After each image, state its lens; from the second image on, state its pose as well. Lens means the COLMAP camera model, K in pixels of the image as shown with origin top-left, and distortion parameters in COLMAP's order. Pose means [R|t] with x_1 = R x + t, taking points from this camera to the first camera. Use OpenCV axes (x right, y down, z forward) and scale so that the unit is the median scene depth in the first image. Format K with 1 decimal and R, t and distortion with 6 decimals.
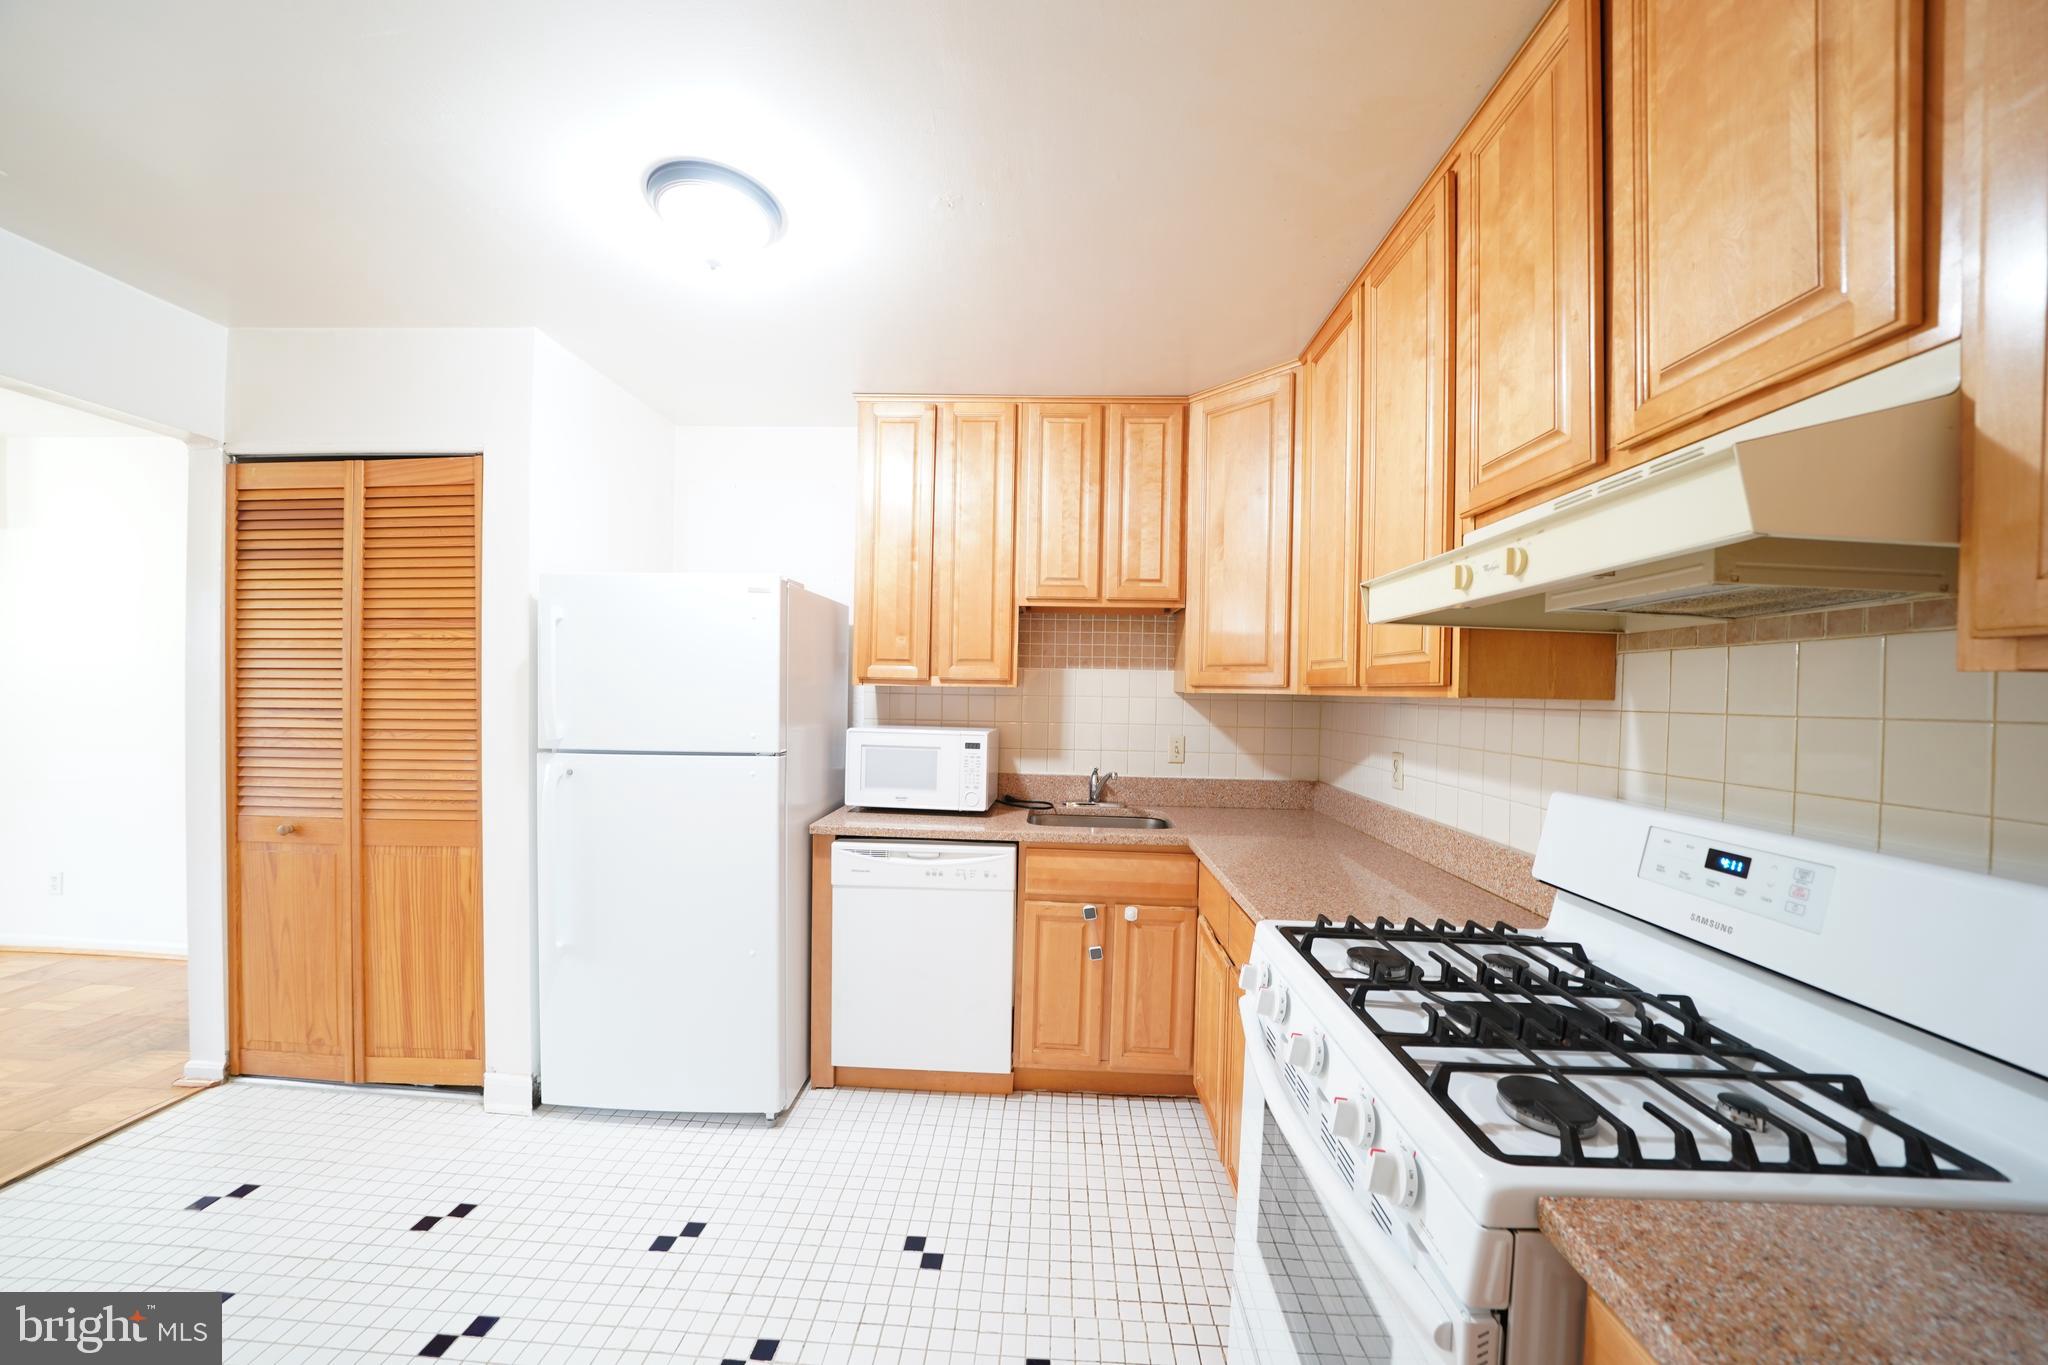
lens RADIAL K [[711.2, 0, 1021.4], [0, 711.2, 695.7], [0, 0, 1]] dist [-0.026052, 0.002420]
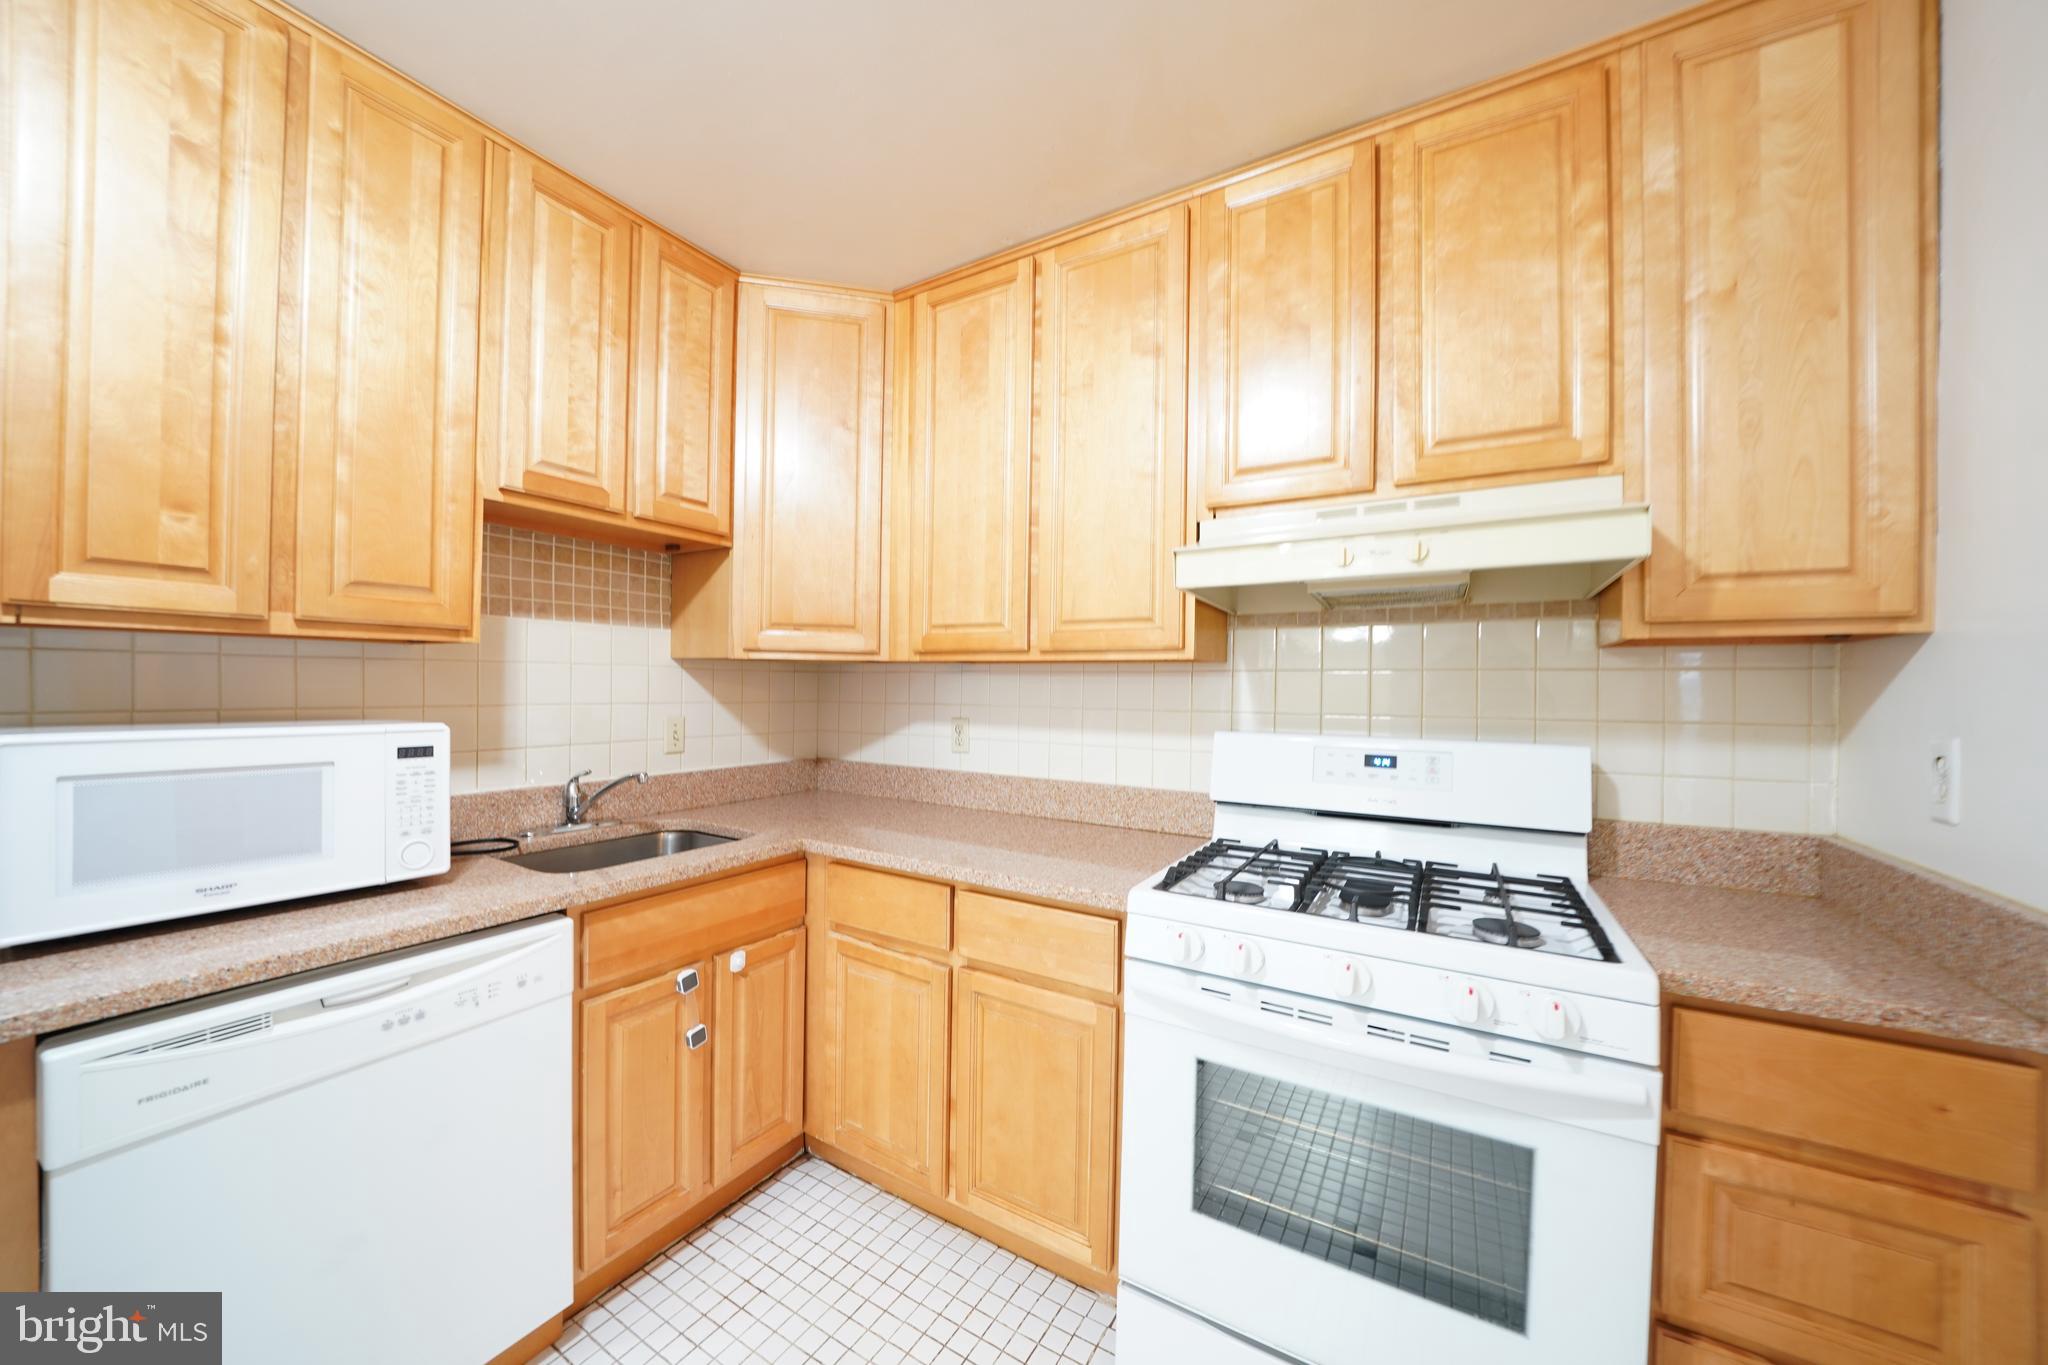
lens RADIAL K [[711.2, 0, 1023.3], [0, 711.2, 694.2], [0, 0, 1]] dist [-0.026052, 0.002420]
pose [[0.469369, -0.023524, 0.882689, -0.337142], [0.003068, 0.999682, 0.025010, 0.018680], [-0.882997, -0.009030, 0.469292, 0.409478]]
